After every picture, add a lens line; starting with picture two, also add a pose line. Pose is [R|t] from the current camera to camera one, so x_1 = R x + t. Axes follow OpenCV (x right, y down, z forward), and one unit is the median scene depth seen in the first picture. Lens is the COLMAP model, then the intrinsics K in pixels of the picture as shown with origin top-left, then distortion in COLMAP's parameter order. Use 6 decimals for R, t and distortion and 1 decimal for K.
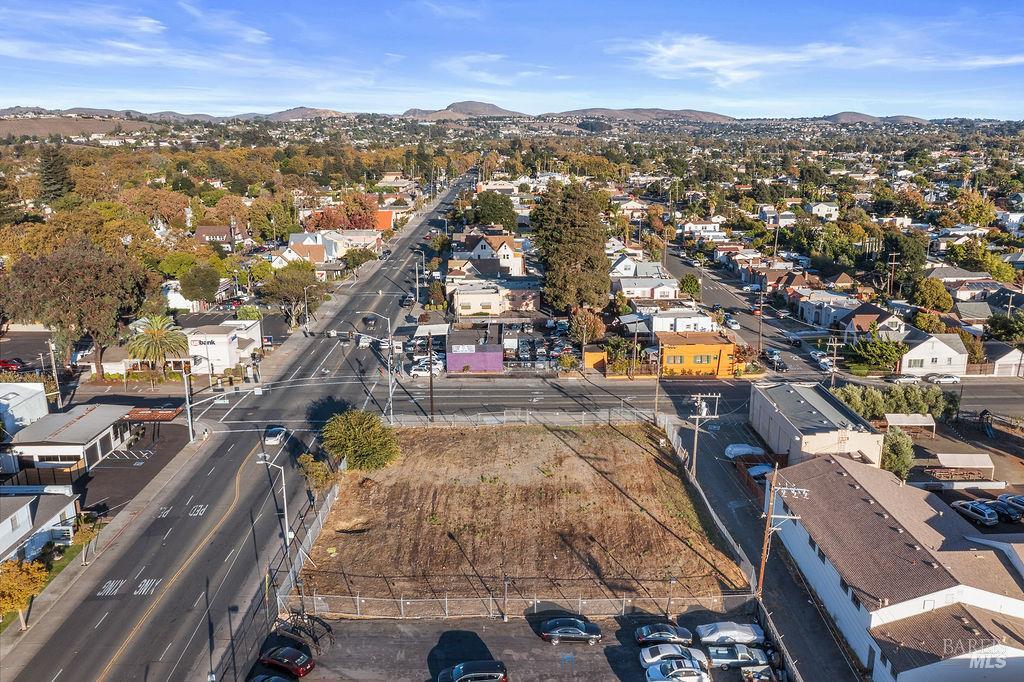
lens RADIAL K [[802.9, 0, 511.7], [0, 802.9, 340.9], [0, 0, 1]] dist [-0.009271, -0.001108]
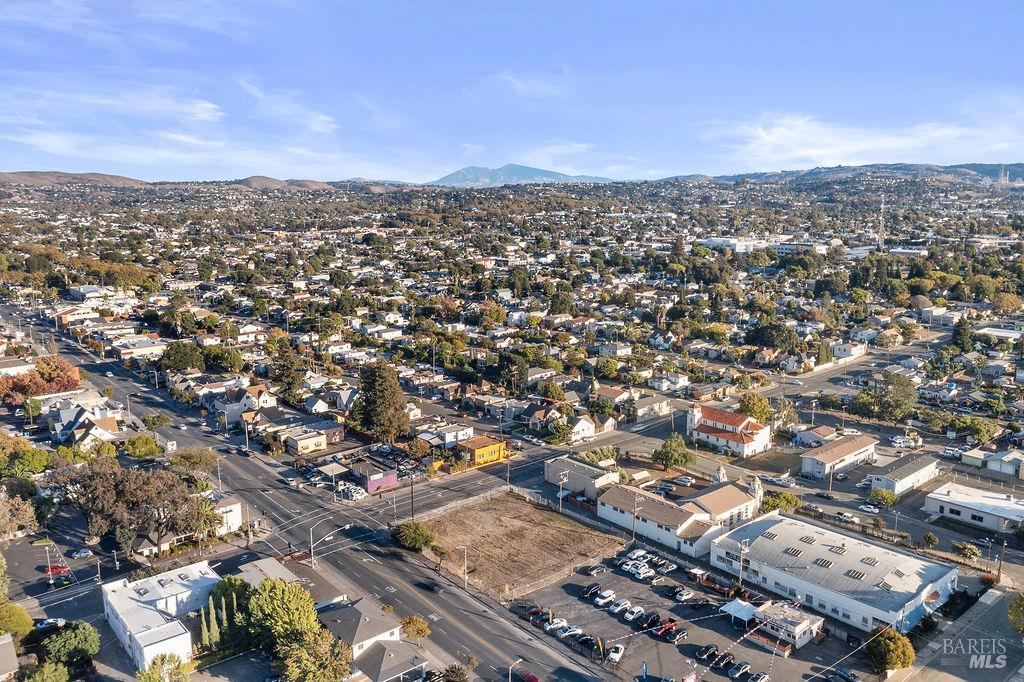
lens RADIAL K [[802.9, 0, 512.4], [0, 802.9, 340.7], [0, 0, 1]] dist [-0.009271, -0.001108]
pose [[0.769368, -0.118617, 0.627697, -1.000811], [0.162760, 0.986579, -0.013060, -0.234900], [-0.617724, 0.112212, 0.778348, -0.579922]]
